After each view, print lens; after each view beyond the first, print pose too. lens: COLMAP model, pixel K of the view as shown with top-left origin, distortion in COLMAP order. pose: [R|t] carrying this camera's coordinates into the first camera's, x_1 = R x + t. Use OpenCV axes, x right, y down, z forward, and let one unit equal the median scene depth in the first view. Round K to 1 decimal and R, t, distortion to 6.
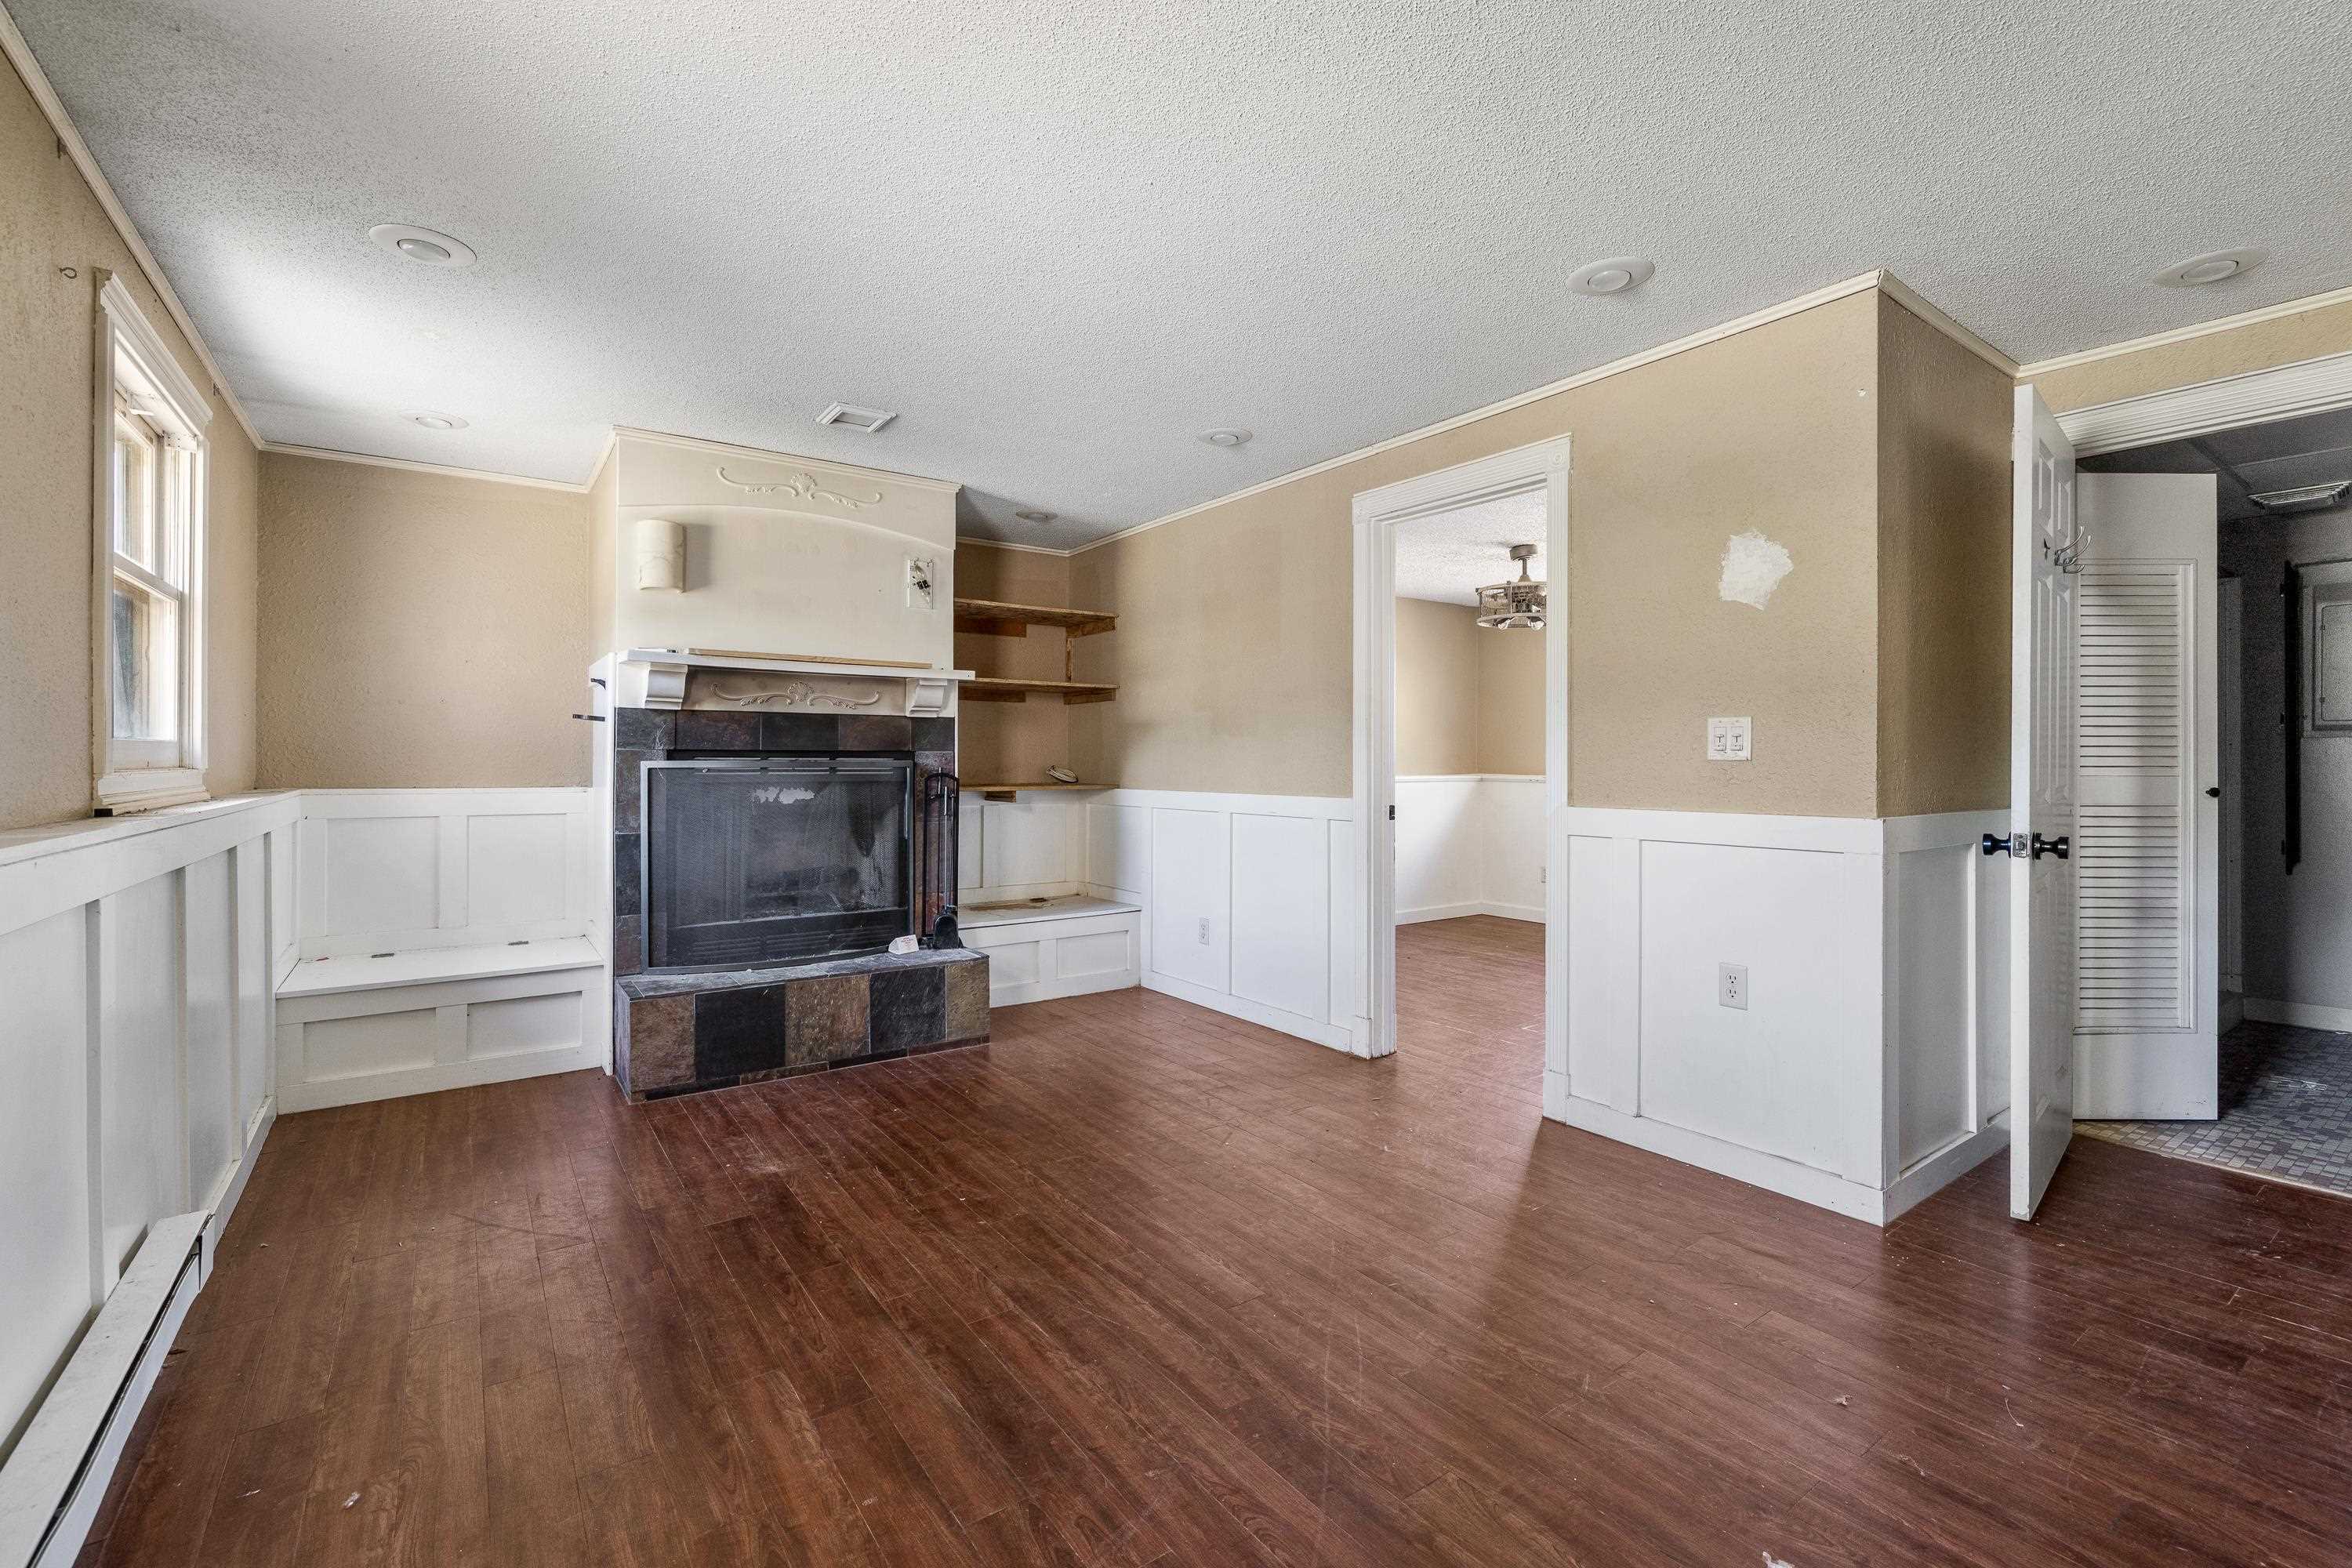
lens RADIAL K [[1010.2, 0, 1190.6], [0, 1010.2, 765.4], [0, 0, 1]] dist [-0.000944, -0.000160]
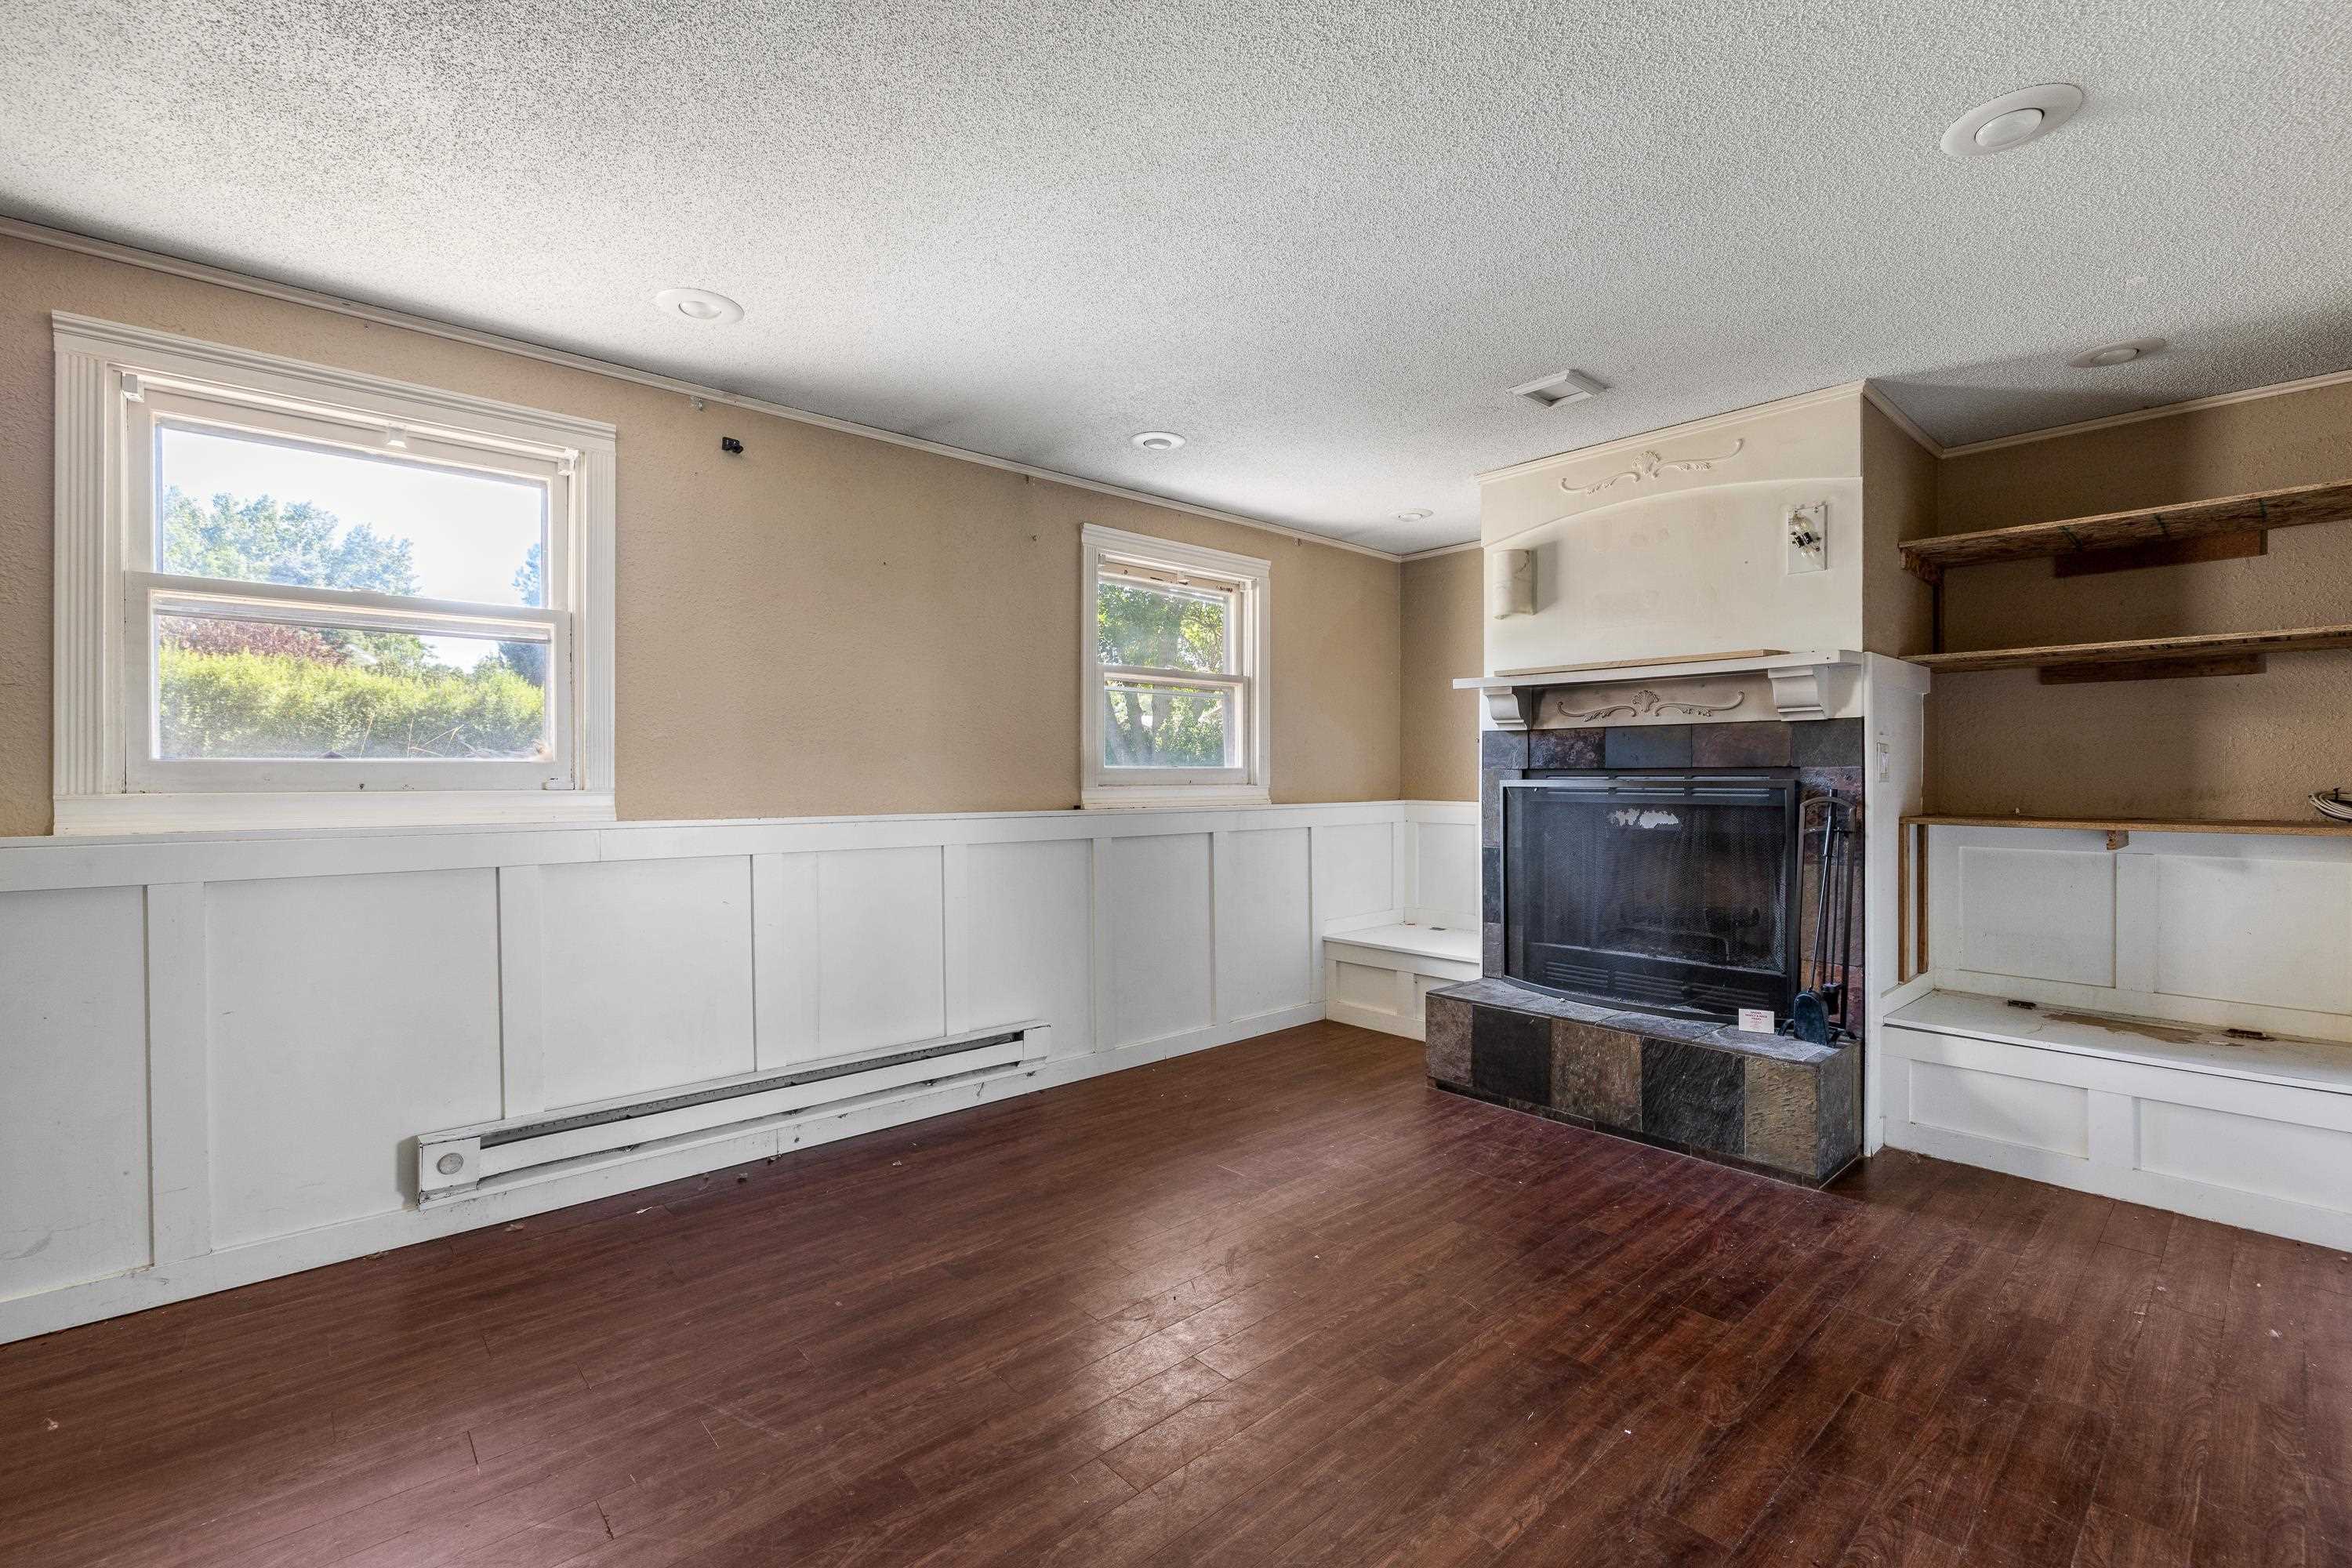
lens RADIAL K [[1010.2, 0, 1188.3], [0, 1010.2, 782.0], [0, 0, 1]] dist [-0.000944, -0.000160]
pose [[0.118202, 0.003598, -0.992983, 0.464629], [-0.000810, 0.999993, 0.003527, -0.005870], [0.992989, 0.000387, 0.118204, 0.530081]]
